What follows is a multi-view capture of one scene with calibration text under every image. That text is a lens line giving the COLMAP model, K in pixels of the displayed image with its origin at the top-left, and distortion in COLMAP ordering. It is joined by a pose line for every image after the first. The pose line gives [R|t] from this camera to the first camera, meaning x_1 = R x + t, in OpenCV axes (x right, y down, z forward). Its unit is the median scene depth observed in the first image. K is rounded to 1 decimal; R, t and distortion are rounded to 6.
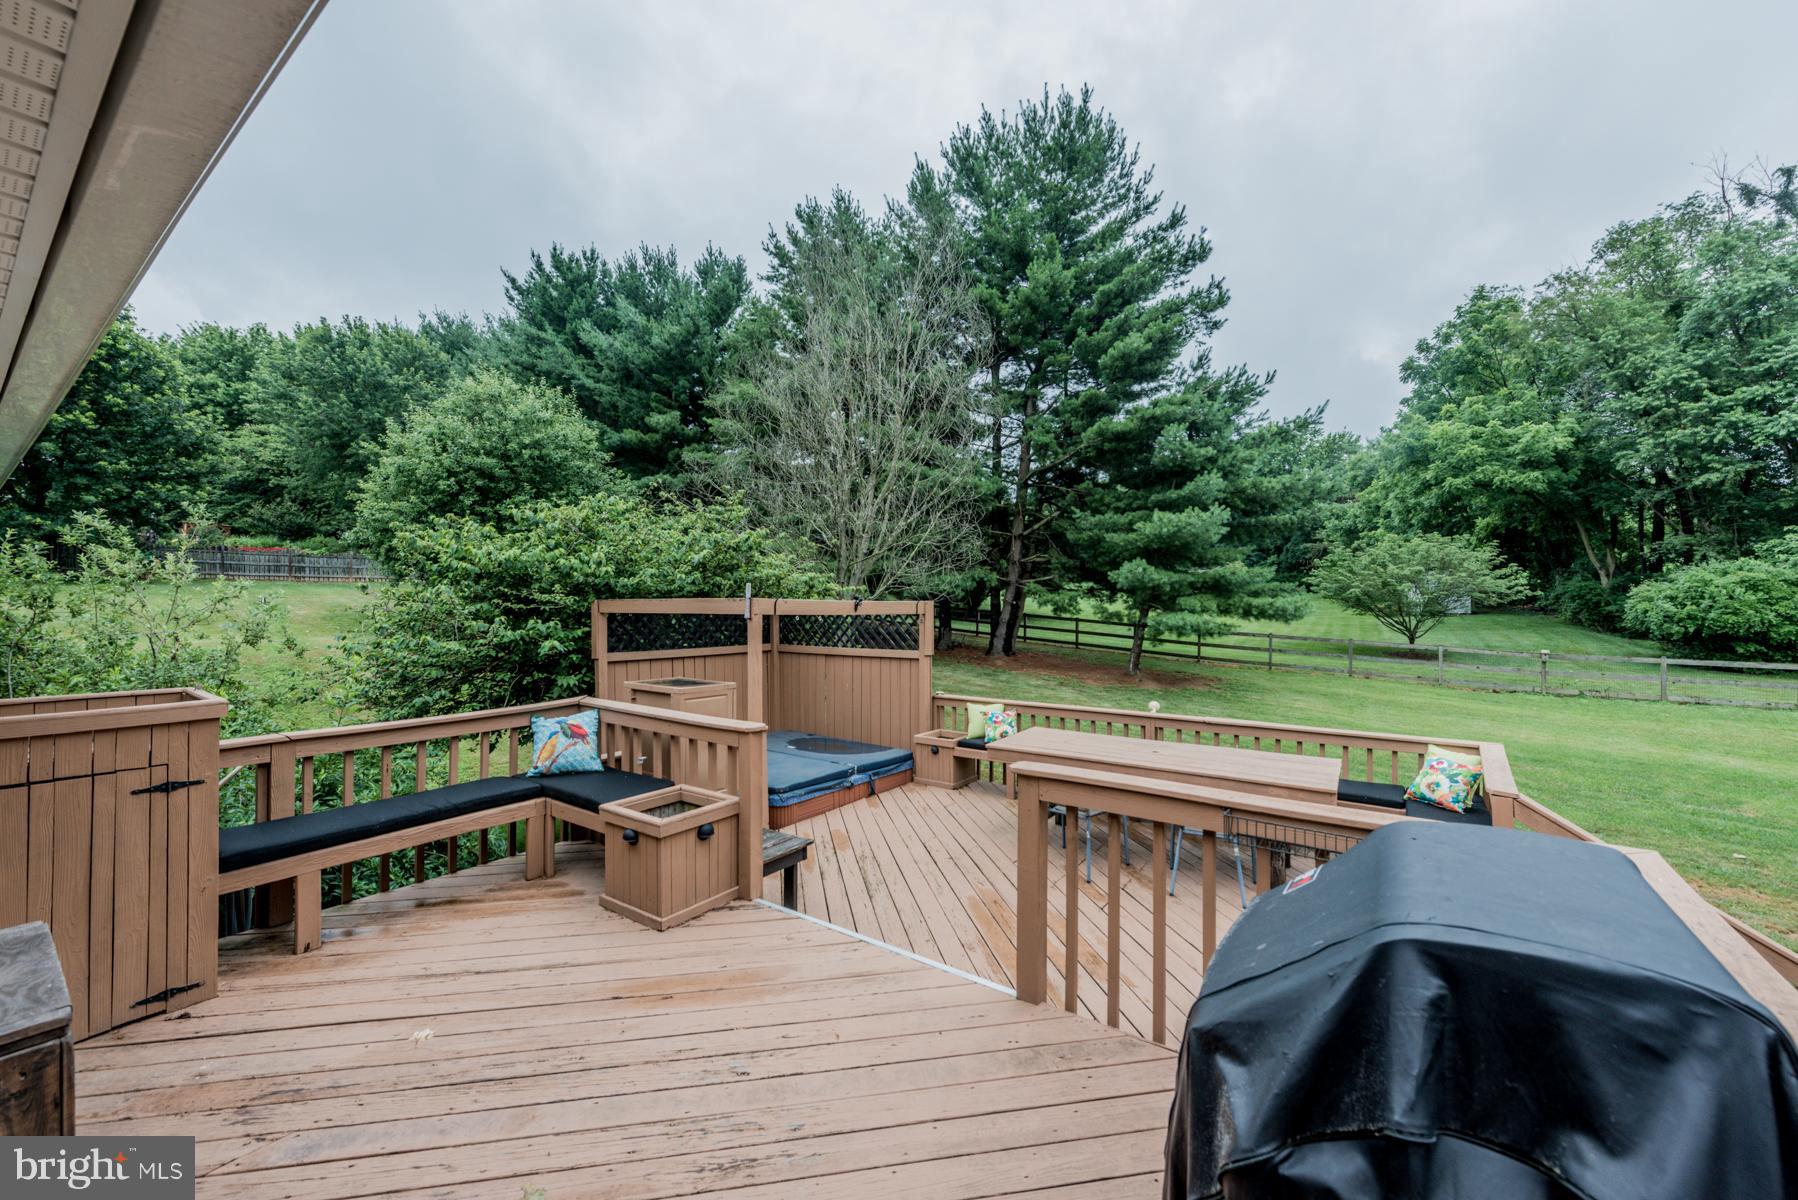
lens RADIAL K [[704.3, 0, 902.0], [0, 704.3, 605.9], [0, 0, 1]] dist [0.014474, -0.003832]
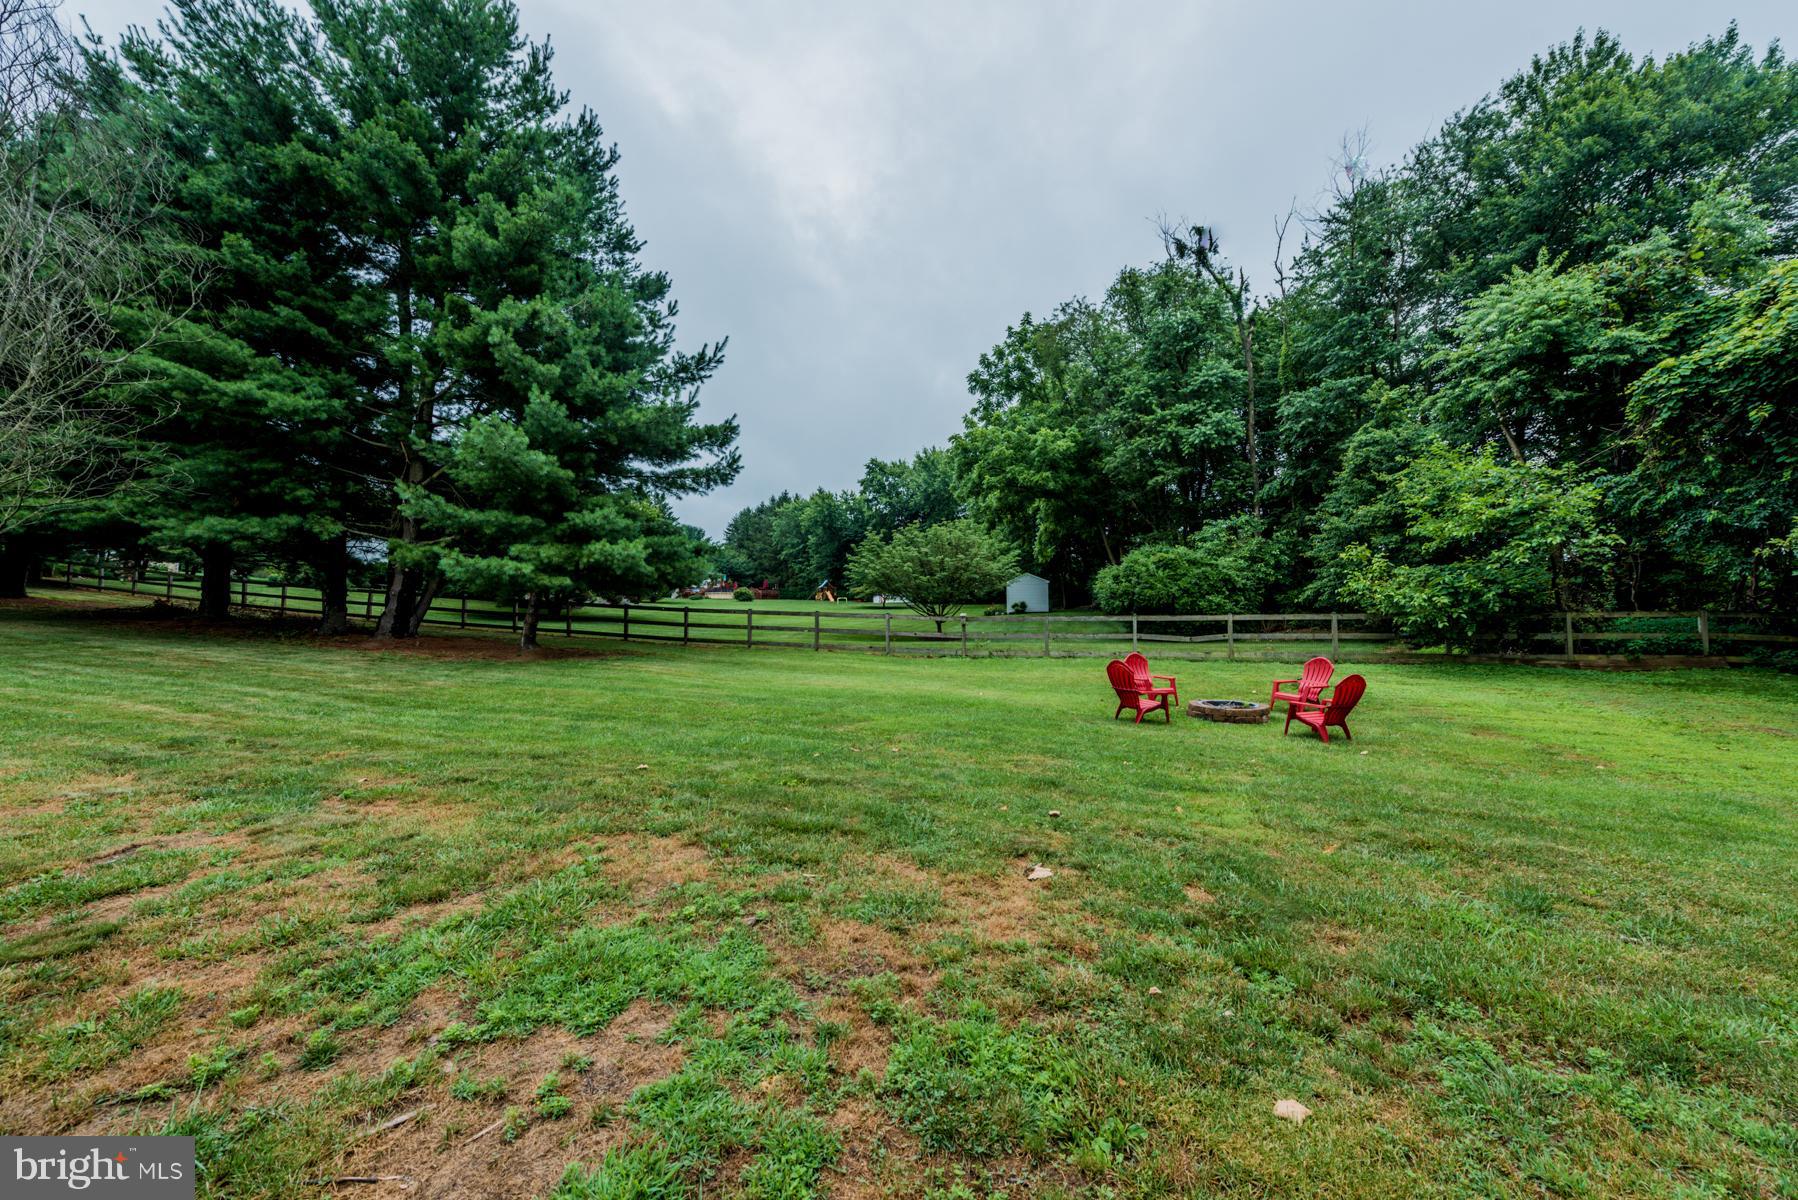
lens RADIAL K [[704.3, 0, 902.0], [0, 704.3, 605.9], [0, 0, 1]] dist [0.014474, -0.003832]
pose [[0.943824, -0.003514, 0.330431, 0.412627], [0.017590, 0.999060, -0.039620, 0.076035], [-0.329981, 0.043207, 0.942998, 0.067646]]
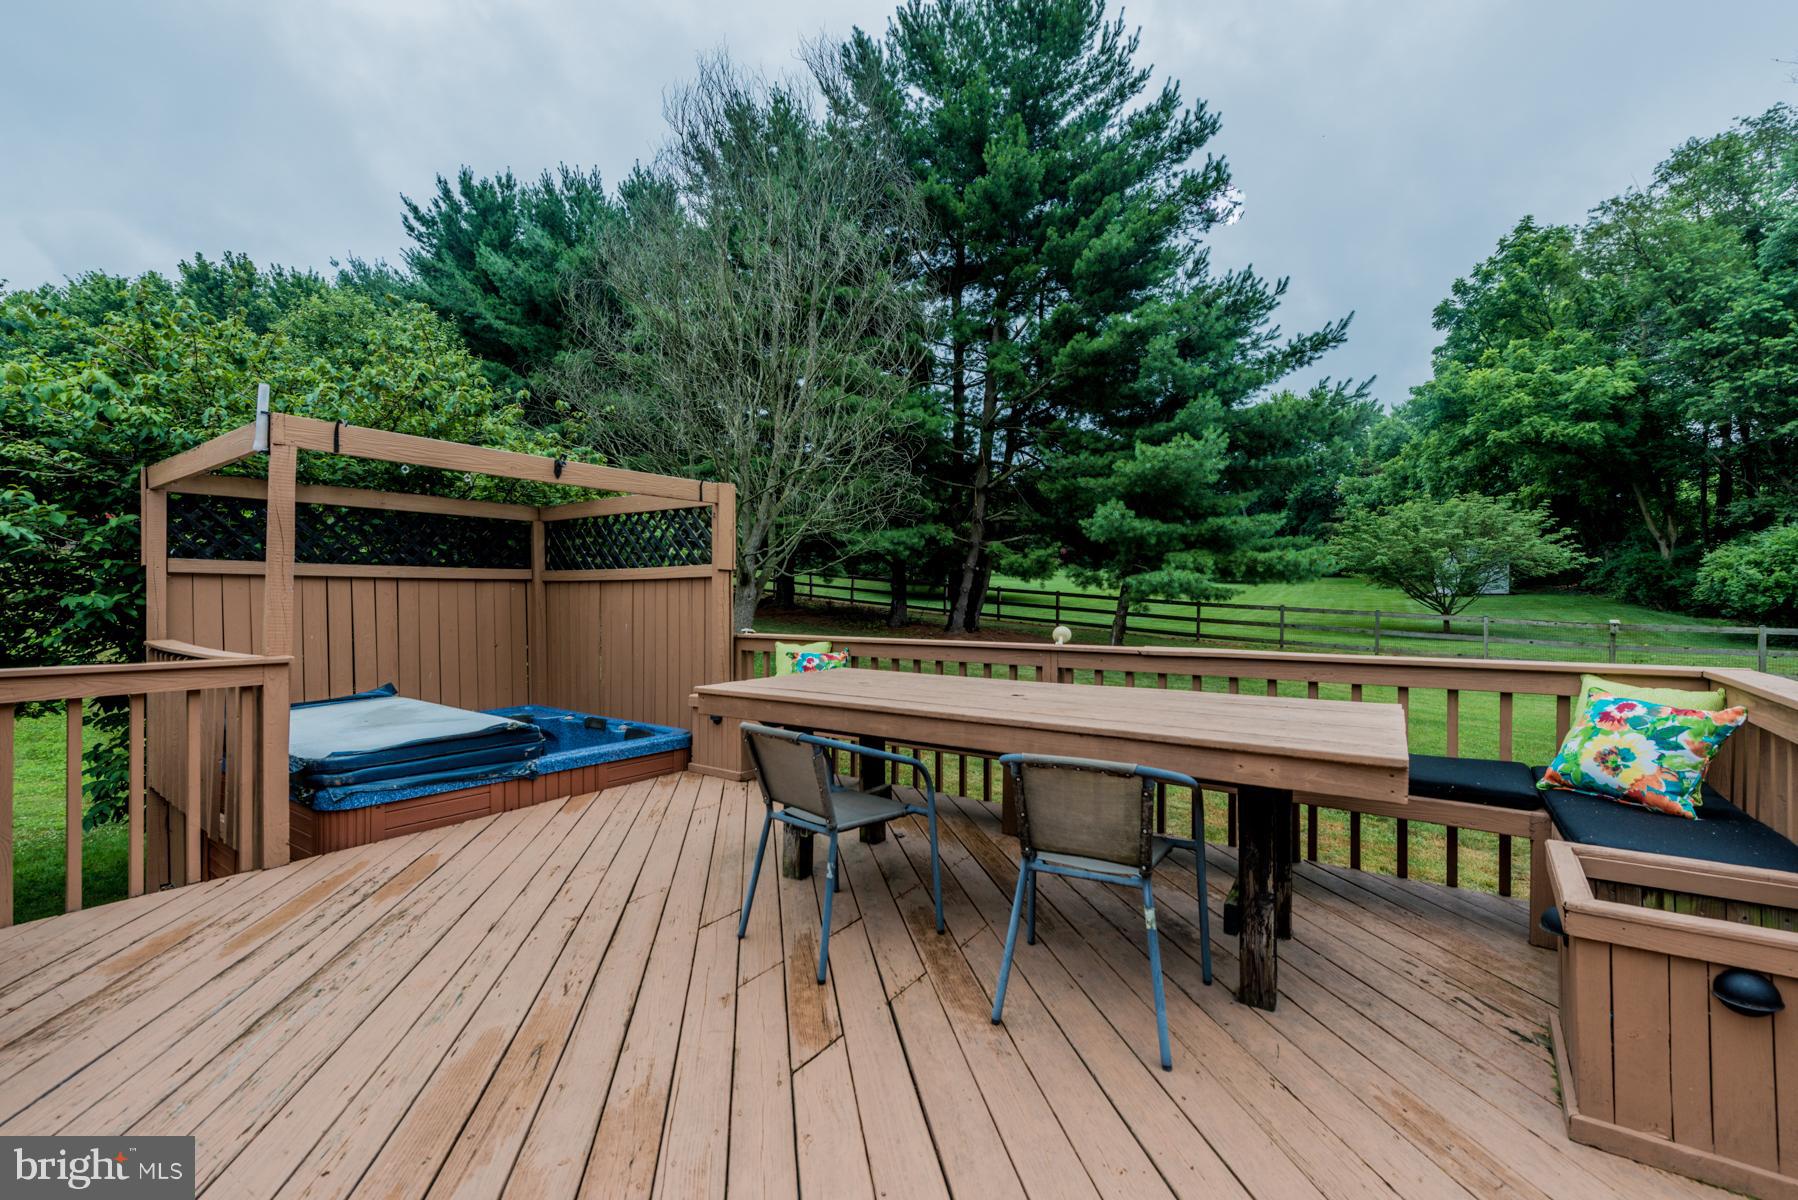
lens RADIAL K [[741.8, 0, 896.8], [0, 741.8, 607.8], [0, 0, 1]] dist [0.018699, -0.006557]
pose [[0.999998, -0.001829, -0.001123, 0.063042], [0.001840, 0.999942, 0.010585, 0.031835], [0.001103, -0.010587, 0.999943, 0.110330]]
